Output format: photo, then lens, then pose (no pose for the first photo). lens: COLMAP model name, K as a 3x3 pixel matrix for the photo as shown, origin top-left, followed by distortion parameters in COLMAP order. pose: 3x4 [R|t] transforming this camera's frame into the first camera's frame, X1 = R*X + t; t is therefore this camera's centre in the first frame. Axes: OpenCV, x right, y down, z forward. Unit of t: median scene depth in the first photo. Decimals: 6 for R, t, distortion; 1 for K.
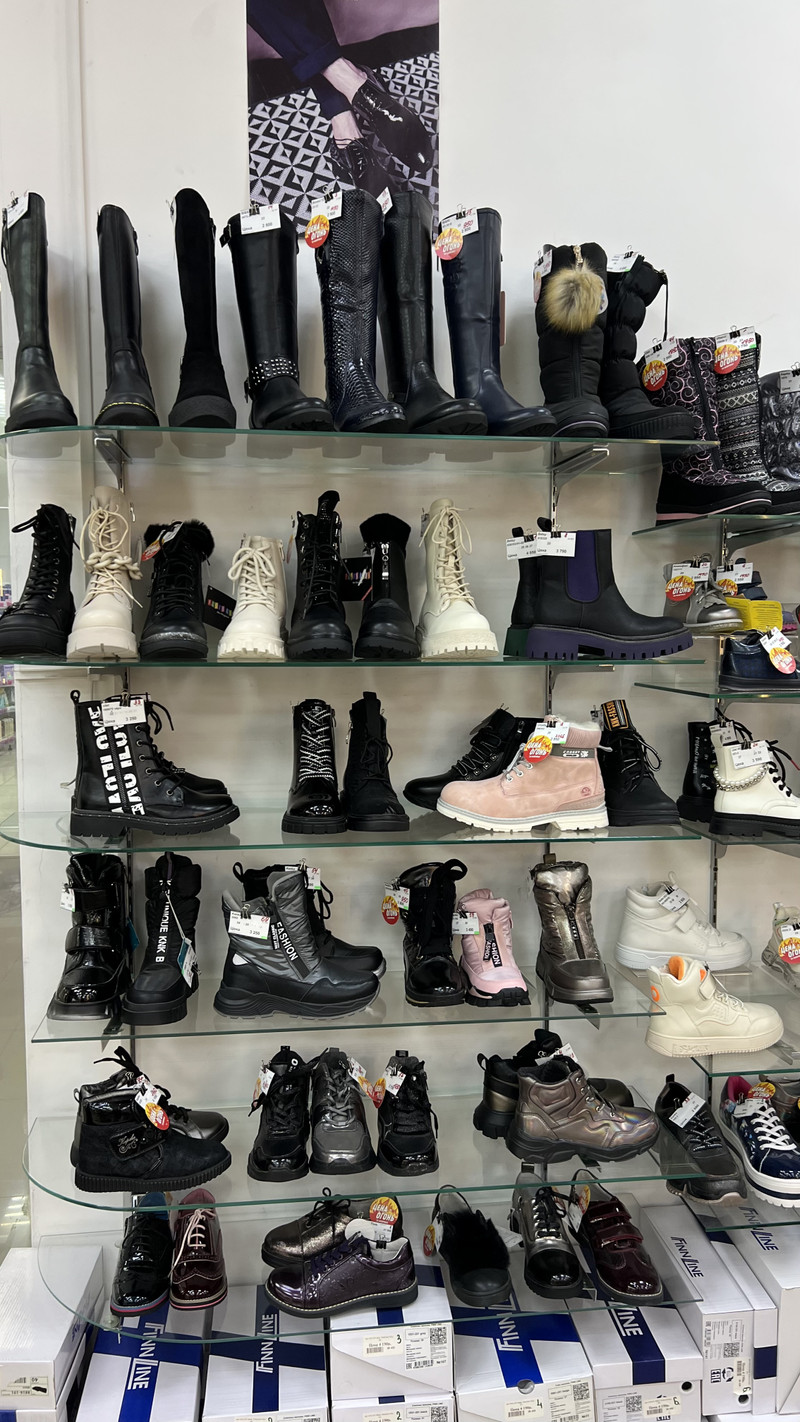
lens RADIAL K [[1072.4, 0, 401.1], [0, 1072.4, 708.3], [0, 0, 1]] dist [0.011052, 0.003028]
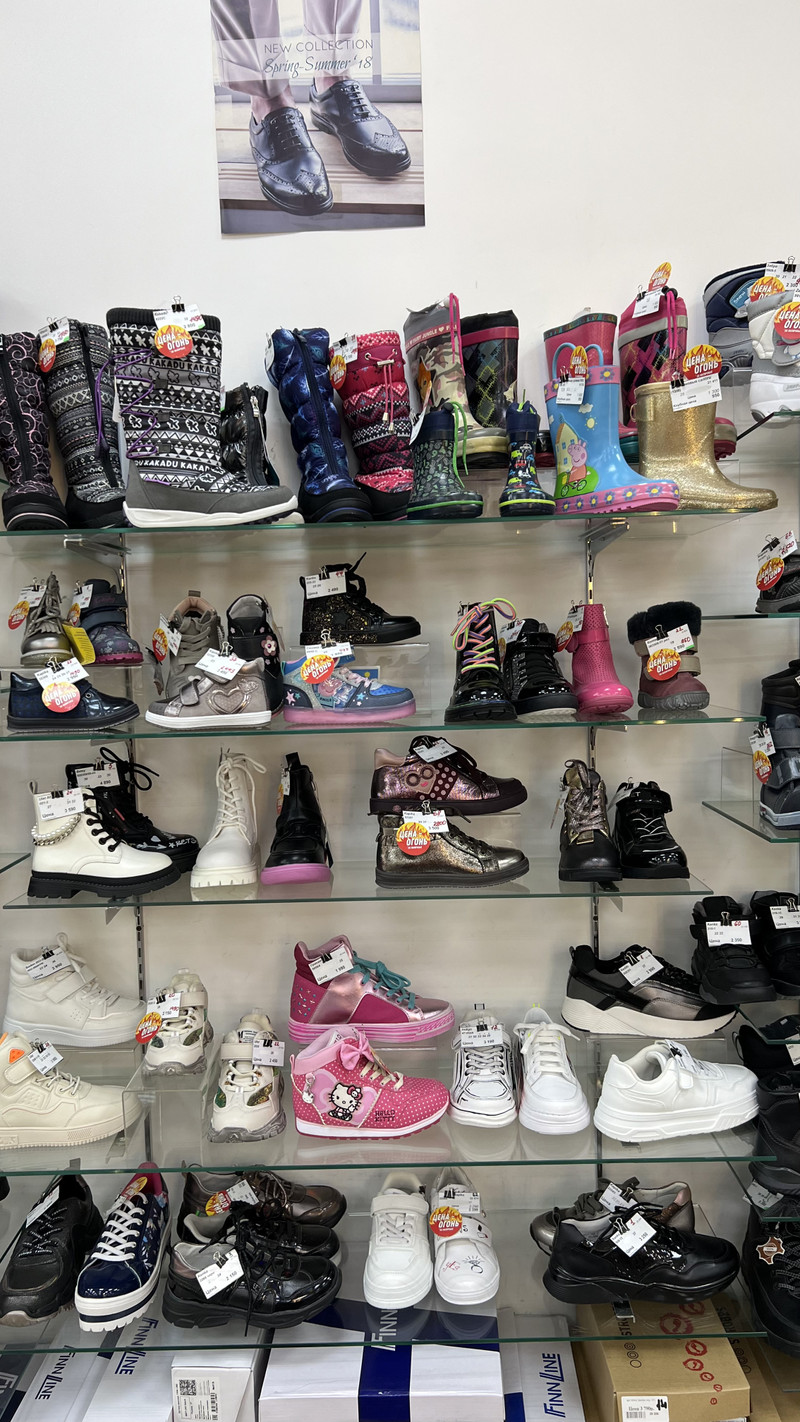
lens RADIAL K [[1072.4, 0, 400.2], [0, 1072.4, 710.6], [0, 0, 1]] dist [0.011052, 0.003028]
pose [[0.991796, -0.016563, -0.126755, 0.699638], [0.014821, 0.999783, -0.014668, -0.015667], [0.126971, 0.012669, 0.991826, 0.164096]]
